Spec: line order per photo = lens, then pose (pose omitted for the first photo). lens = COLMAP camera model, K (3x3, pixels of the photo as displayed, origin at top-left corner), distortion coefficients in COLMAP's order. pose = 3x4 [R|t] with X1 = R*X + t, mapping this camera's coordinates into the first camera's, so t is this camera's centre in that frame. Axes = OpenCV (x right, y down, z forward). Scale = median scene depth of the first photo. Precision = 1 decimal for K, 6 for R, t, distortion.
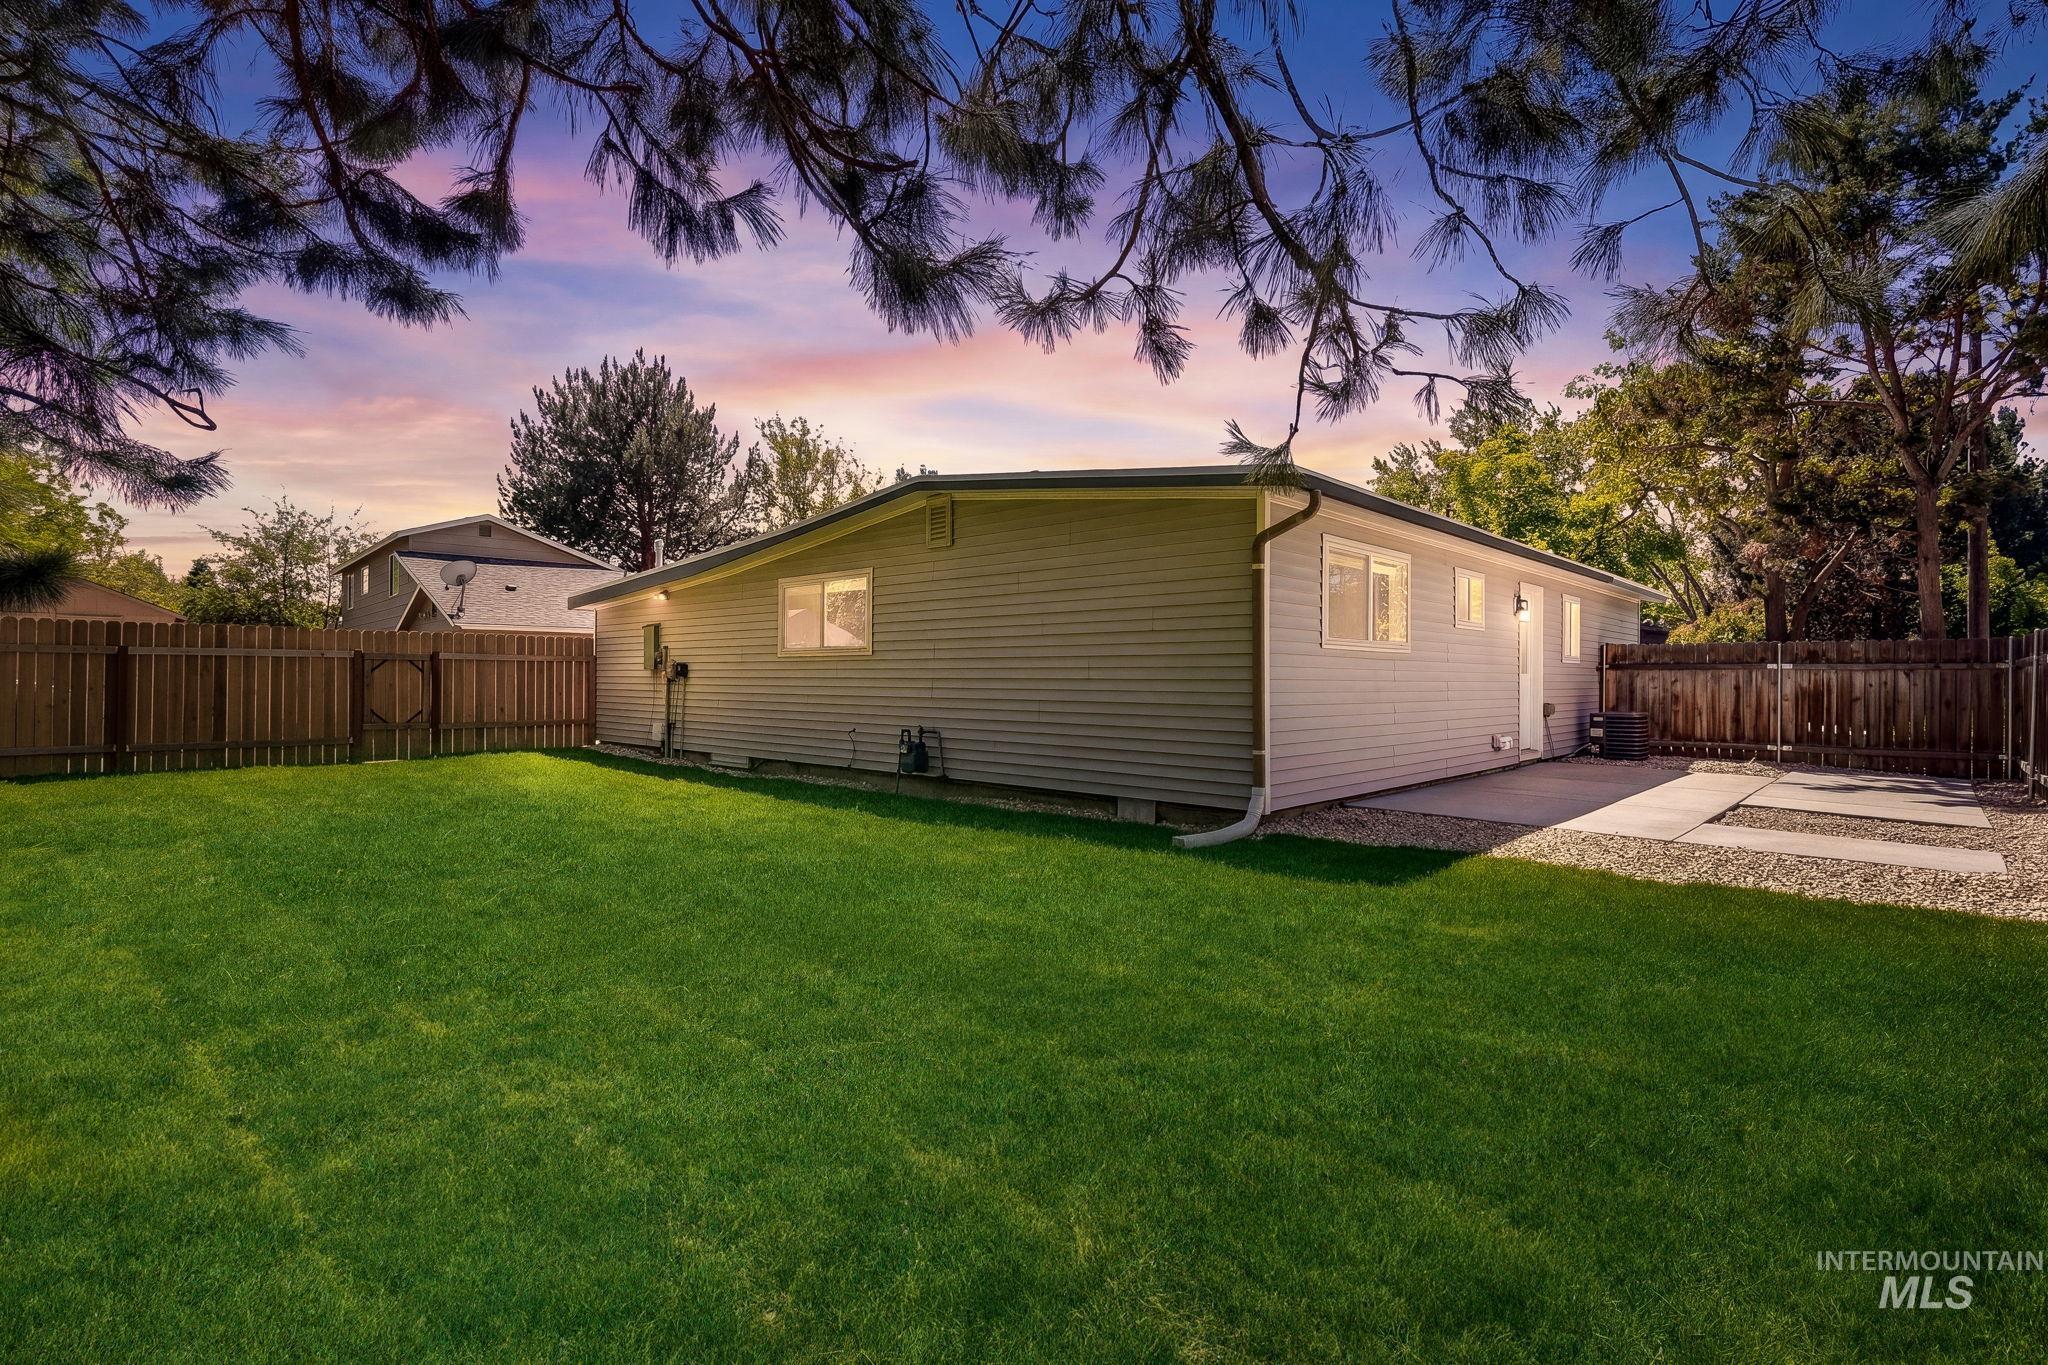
lens RADIAL K [[975.1, 0, 1017.9], [0, 975.1, 672.2], [0, 0, 1]] dist [0.001384, 0.002151]
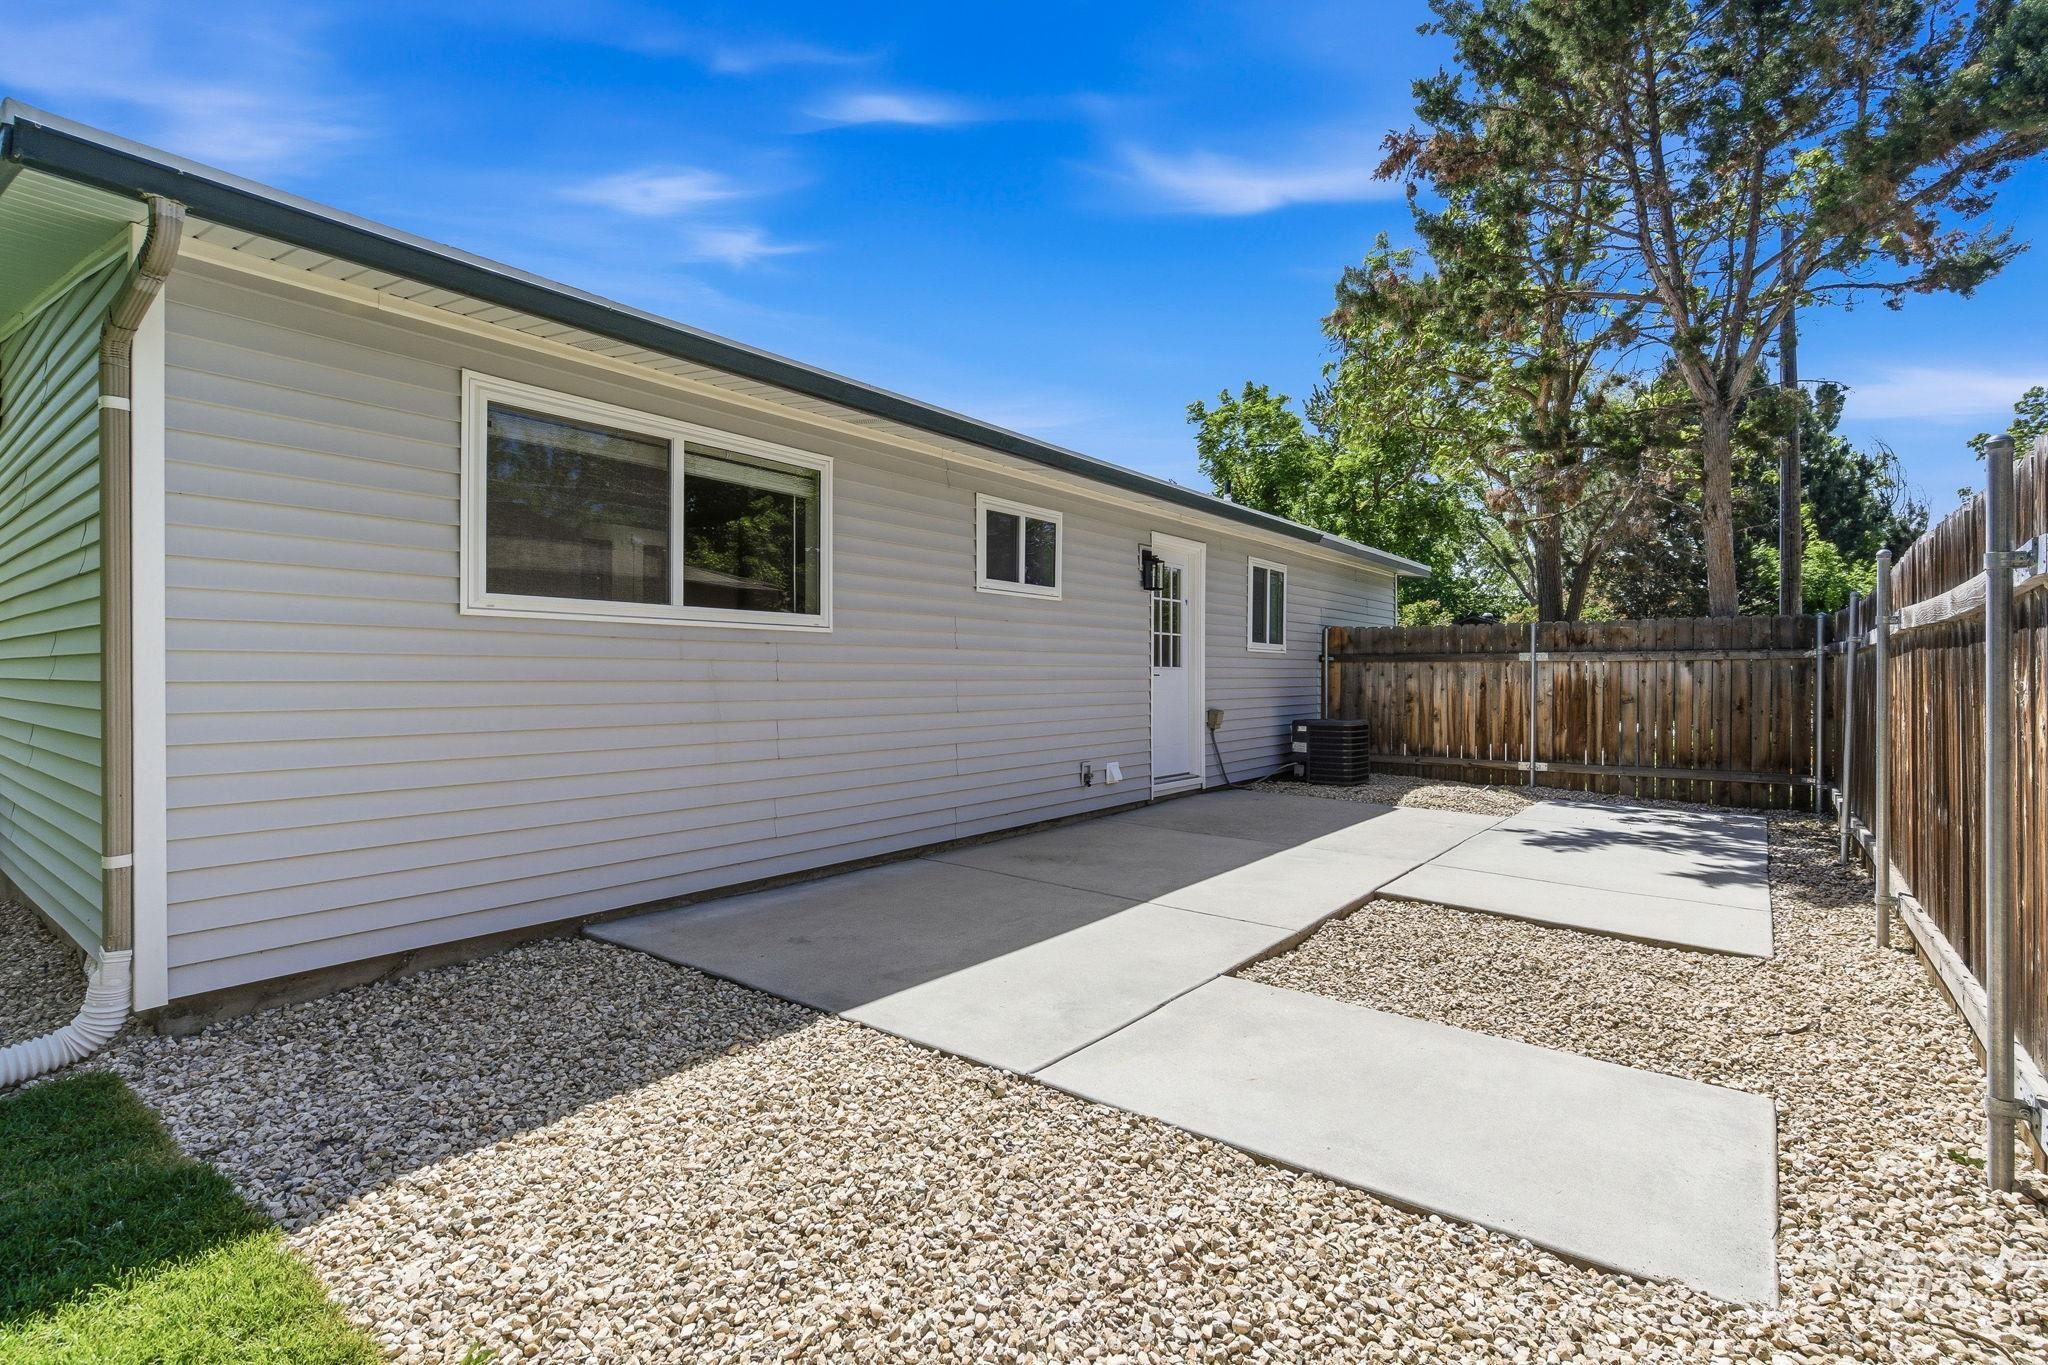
lens RADIAL K [[925.9, 0, 1029.2], [0, 925.9, 674.4], [0, 0, 1]] dist [0.001890, 0.001343]
pose [[0.996757, -0.003648, 0.080390, 0.351461], [0.003096, 0.999971, 0.006985, 0.001742], [-0.080414, -0.006713, 0.996739, 0.339645]]
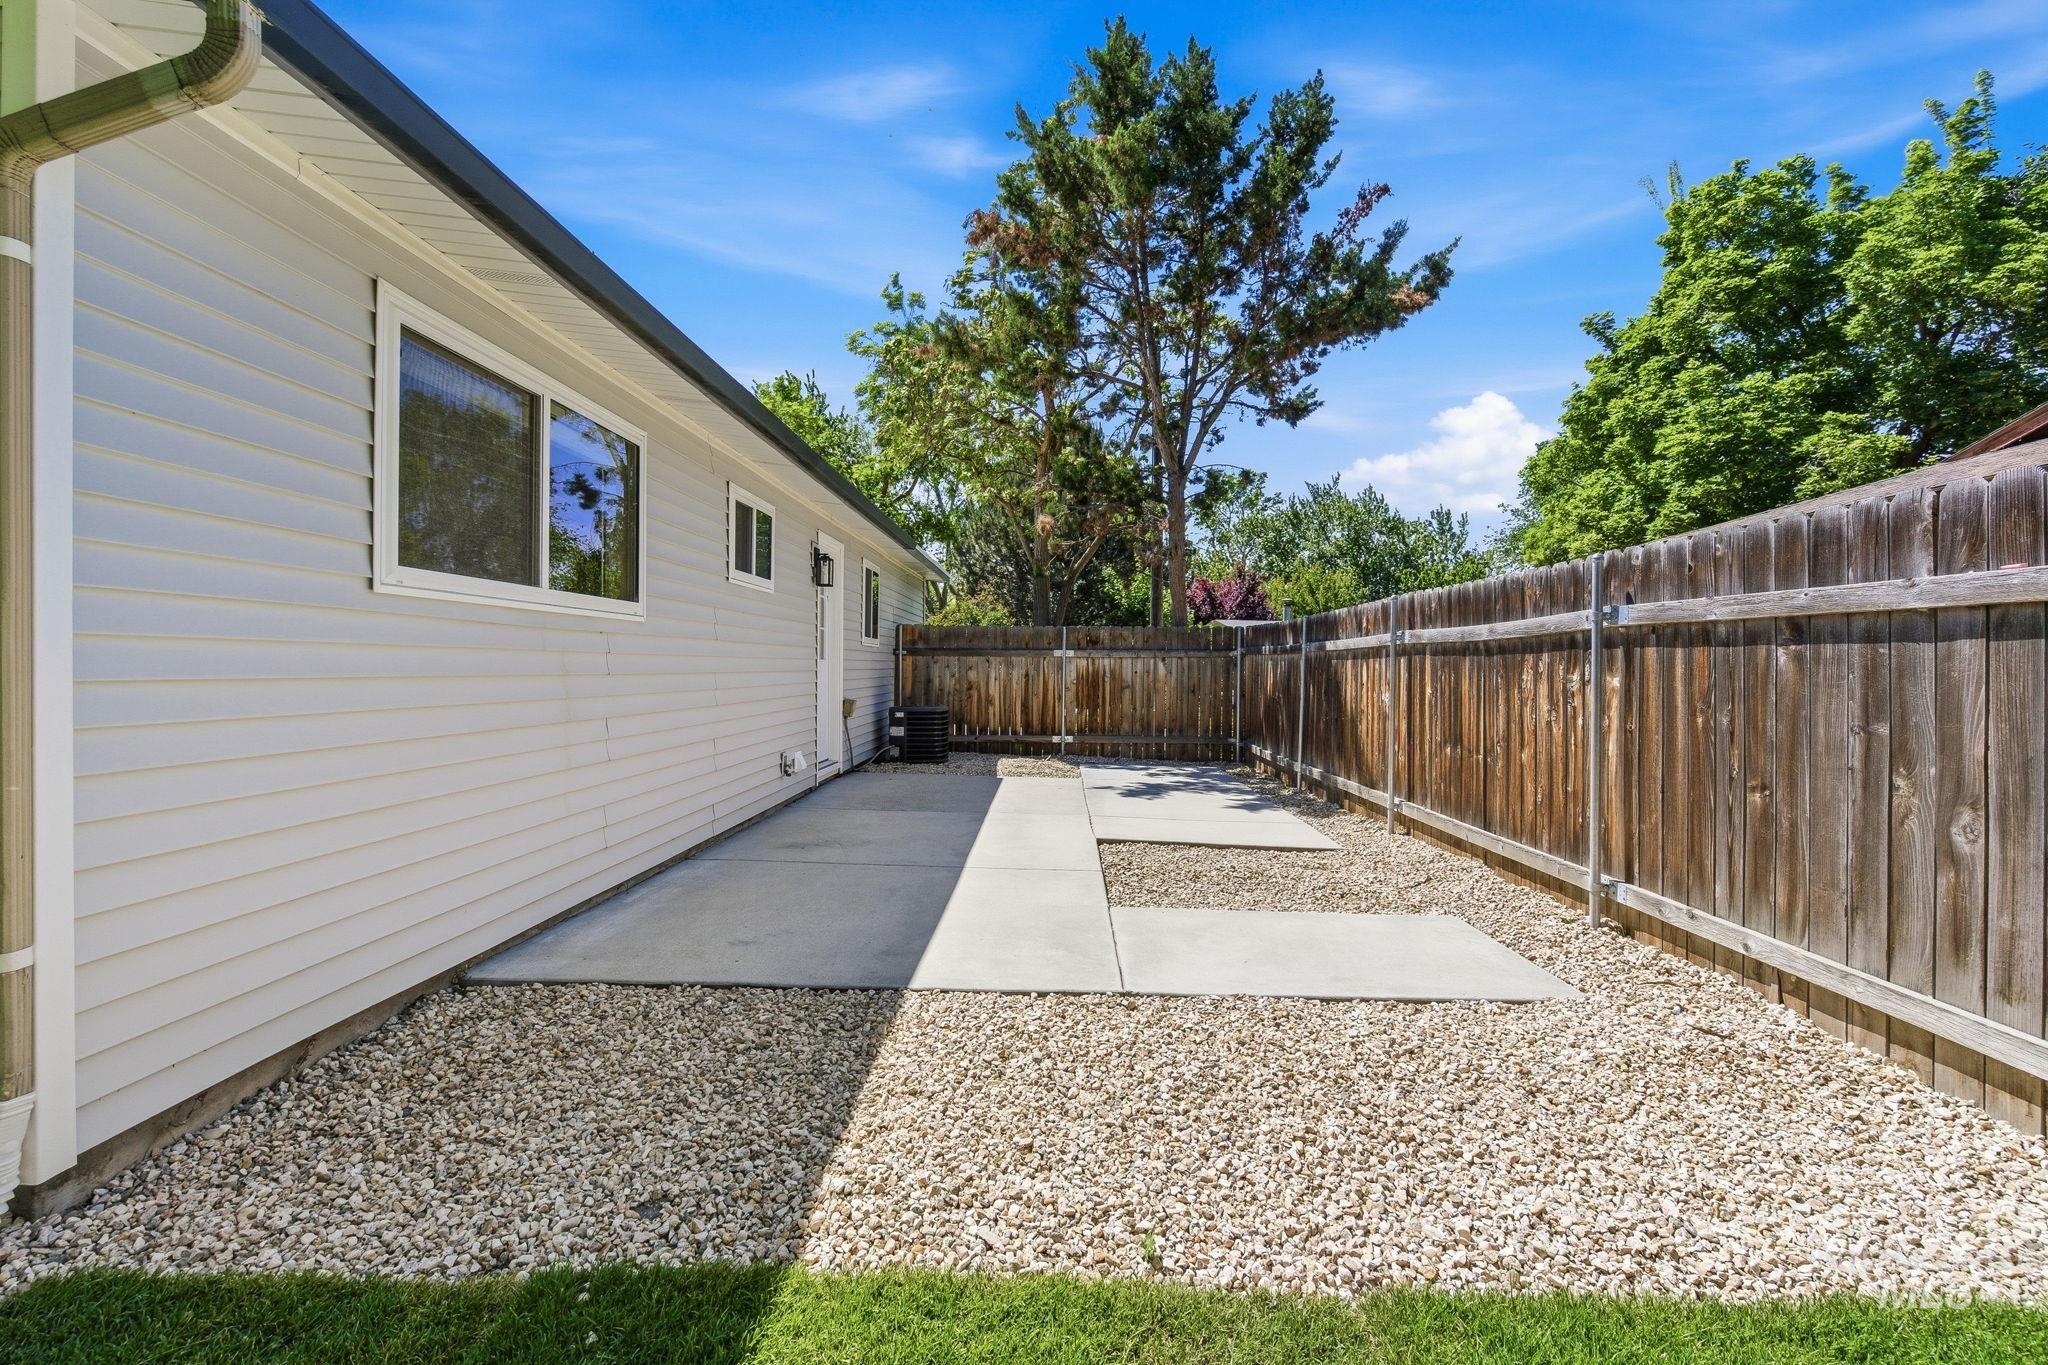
lens RADIAL K [[925.9, 0, 1004.7], [0, 925.9, 653.5], [0, 0, 1]] dist [0.001890, 0.001343]
pose [[0.765326, 0.007766, 0.643596, 0.173008], [-0.006053, 0.999970, -0.004868, -0.000193], [-0.643614, -0.000170, 0.765350, 0.369349]]
